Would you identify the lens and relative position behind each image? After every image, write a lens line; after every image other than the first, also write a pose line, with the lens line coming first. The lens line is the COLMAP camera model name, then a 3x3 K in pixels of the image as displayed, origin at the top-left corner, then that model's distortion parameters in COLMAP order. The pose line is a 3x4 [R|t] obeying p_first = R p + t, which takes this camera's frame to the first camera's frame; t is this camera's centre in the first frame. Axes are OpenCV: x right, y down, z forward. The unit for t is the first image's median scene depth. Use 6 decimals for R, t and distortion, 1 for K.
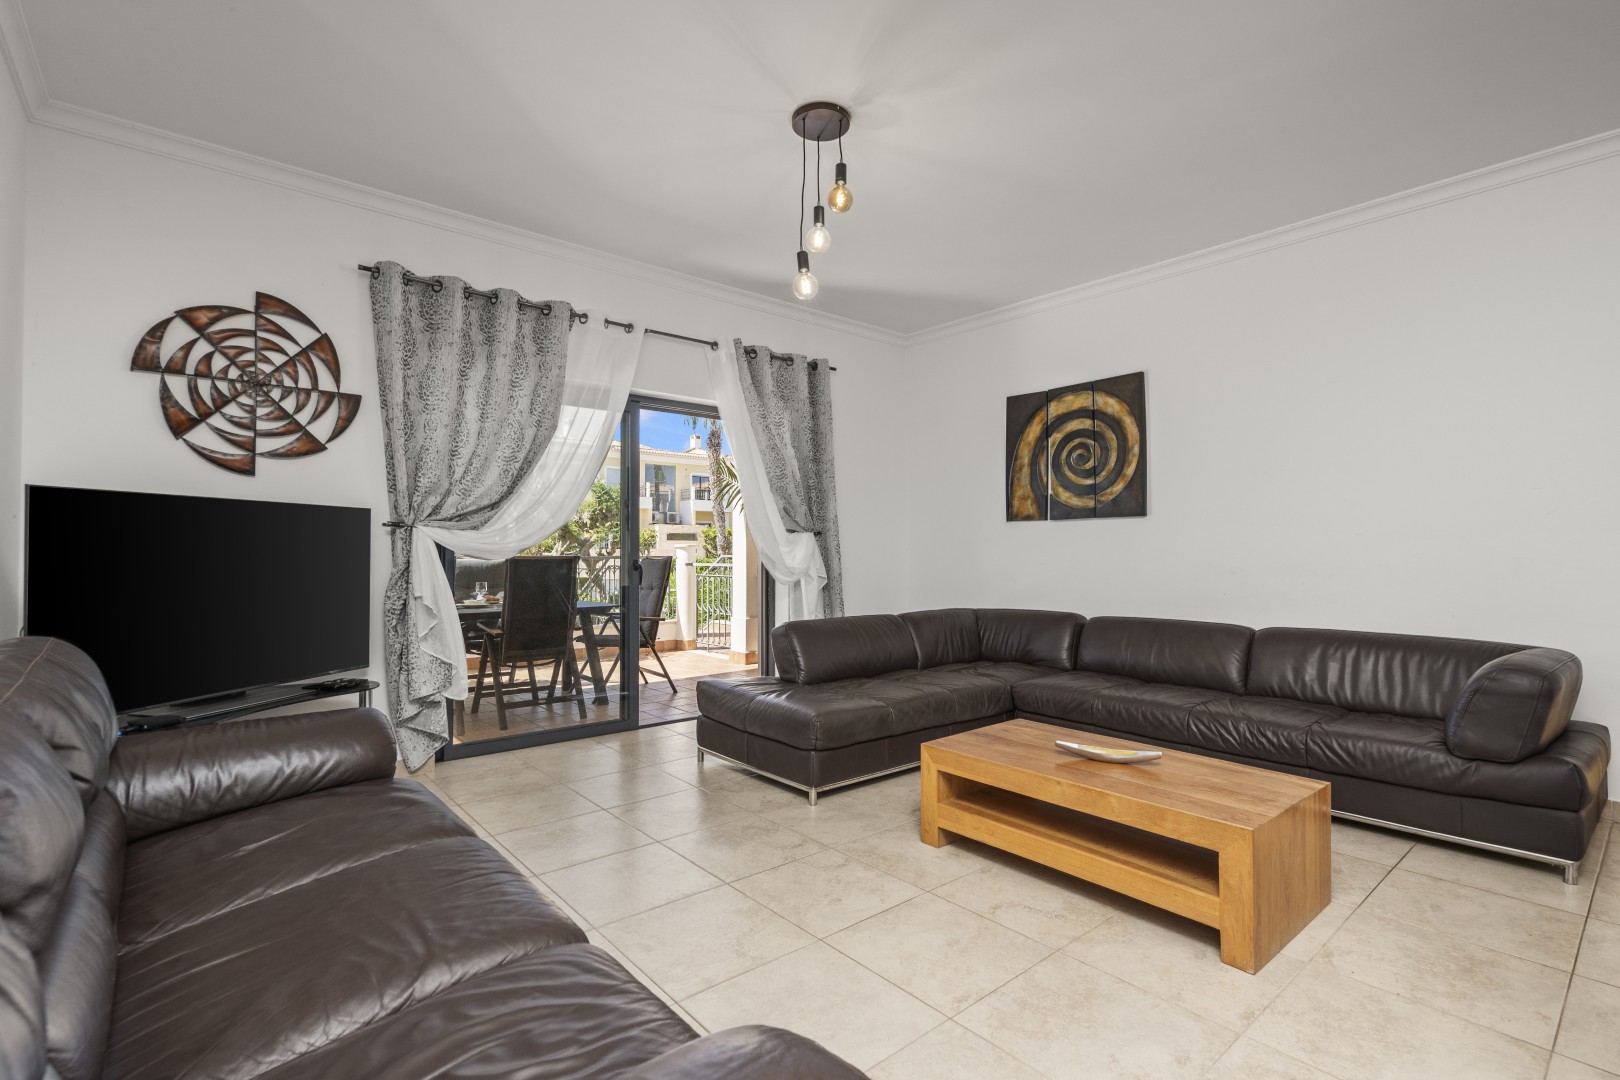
lens RADIAL K [[741.3, 0, 810.0], [0, 741.3, 540.0], [0, 0, 1]] dist [-0.048779, -0.000112]
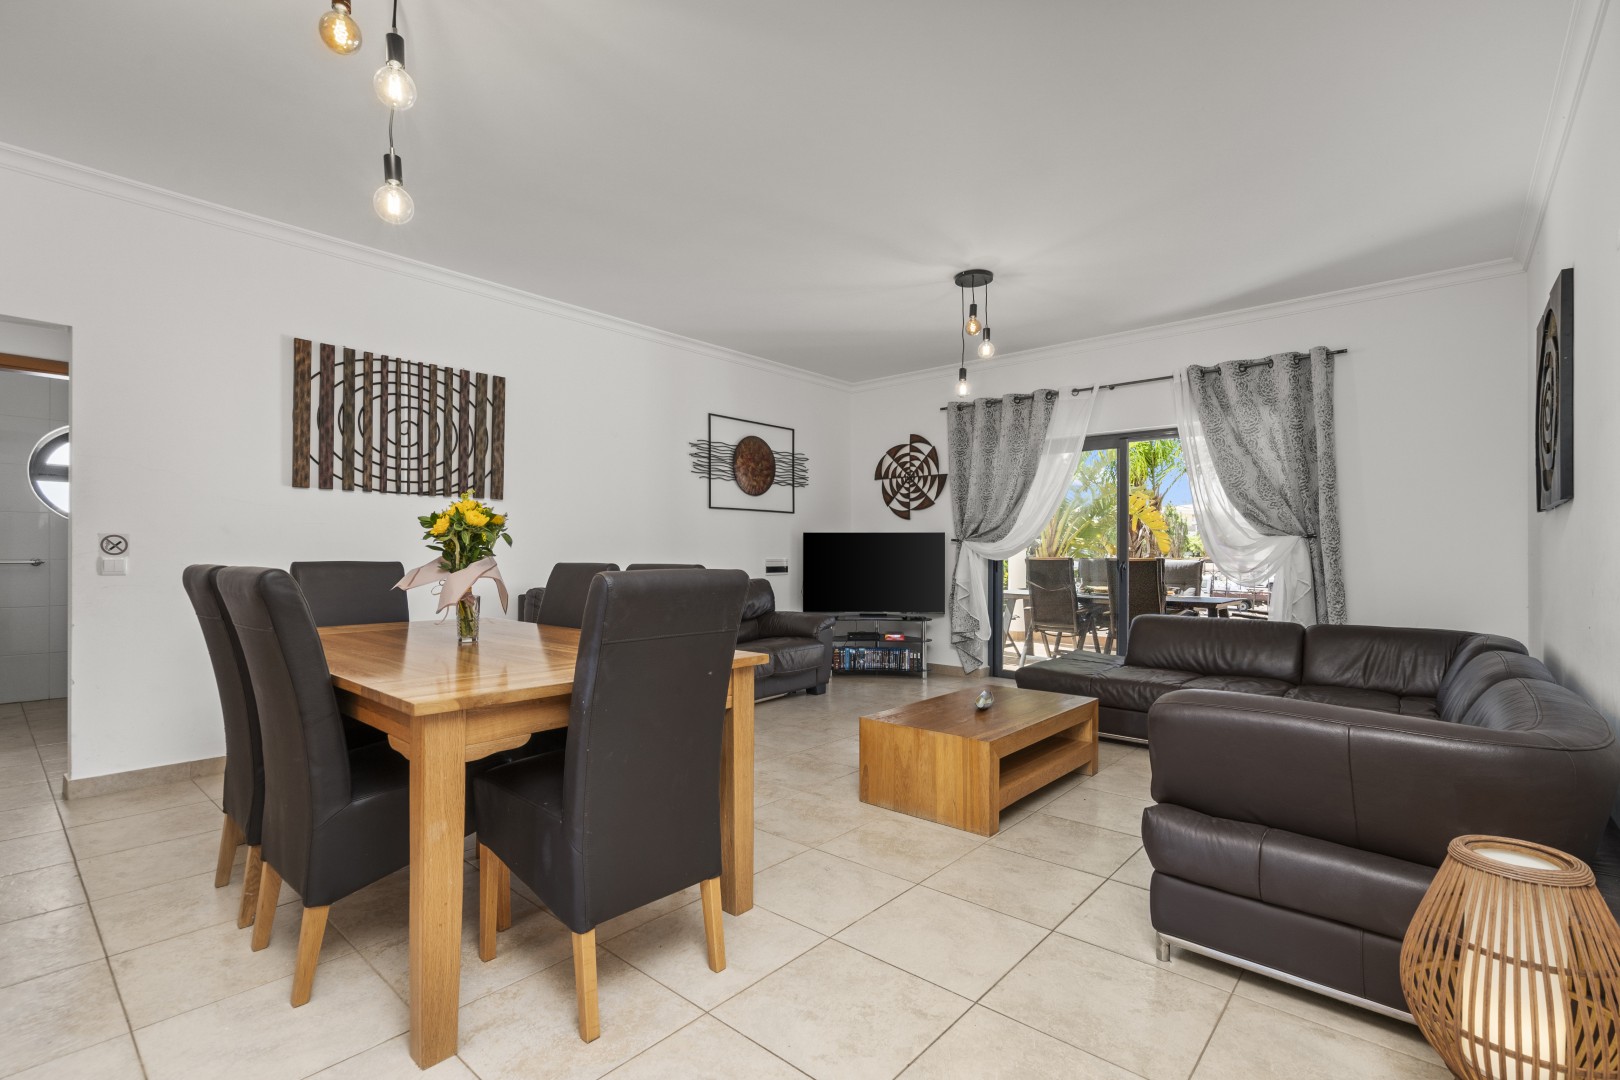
lens RADIAL K [[718.2, 0, 810.9], [0, 718.2, 553.9], [0, 0, 1]] dist [0.000183, 0.000017]
pose [[0.129670, -0.001153, -0.991557, 1.329750], [0.008384, 0.999965, -0.000066, 0.013896], [0.991522, -0.008305, 0.129675, 0.405947]]
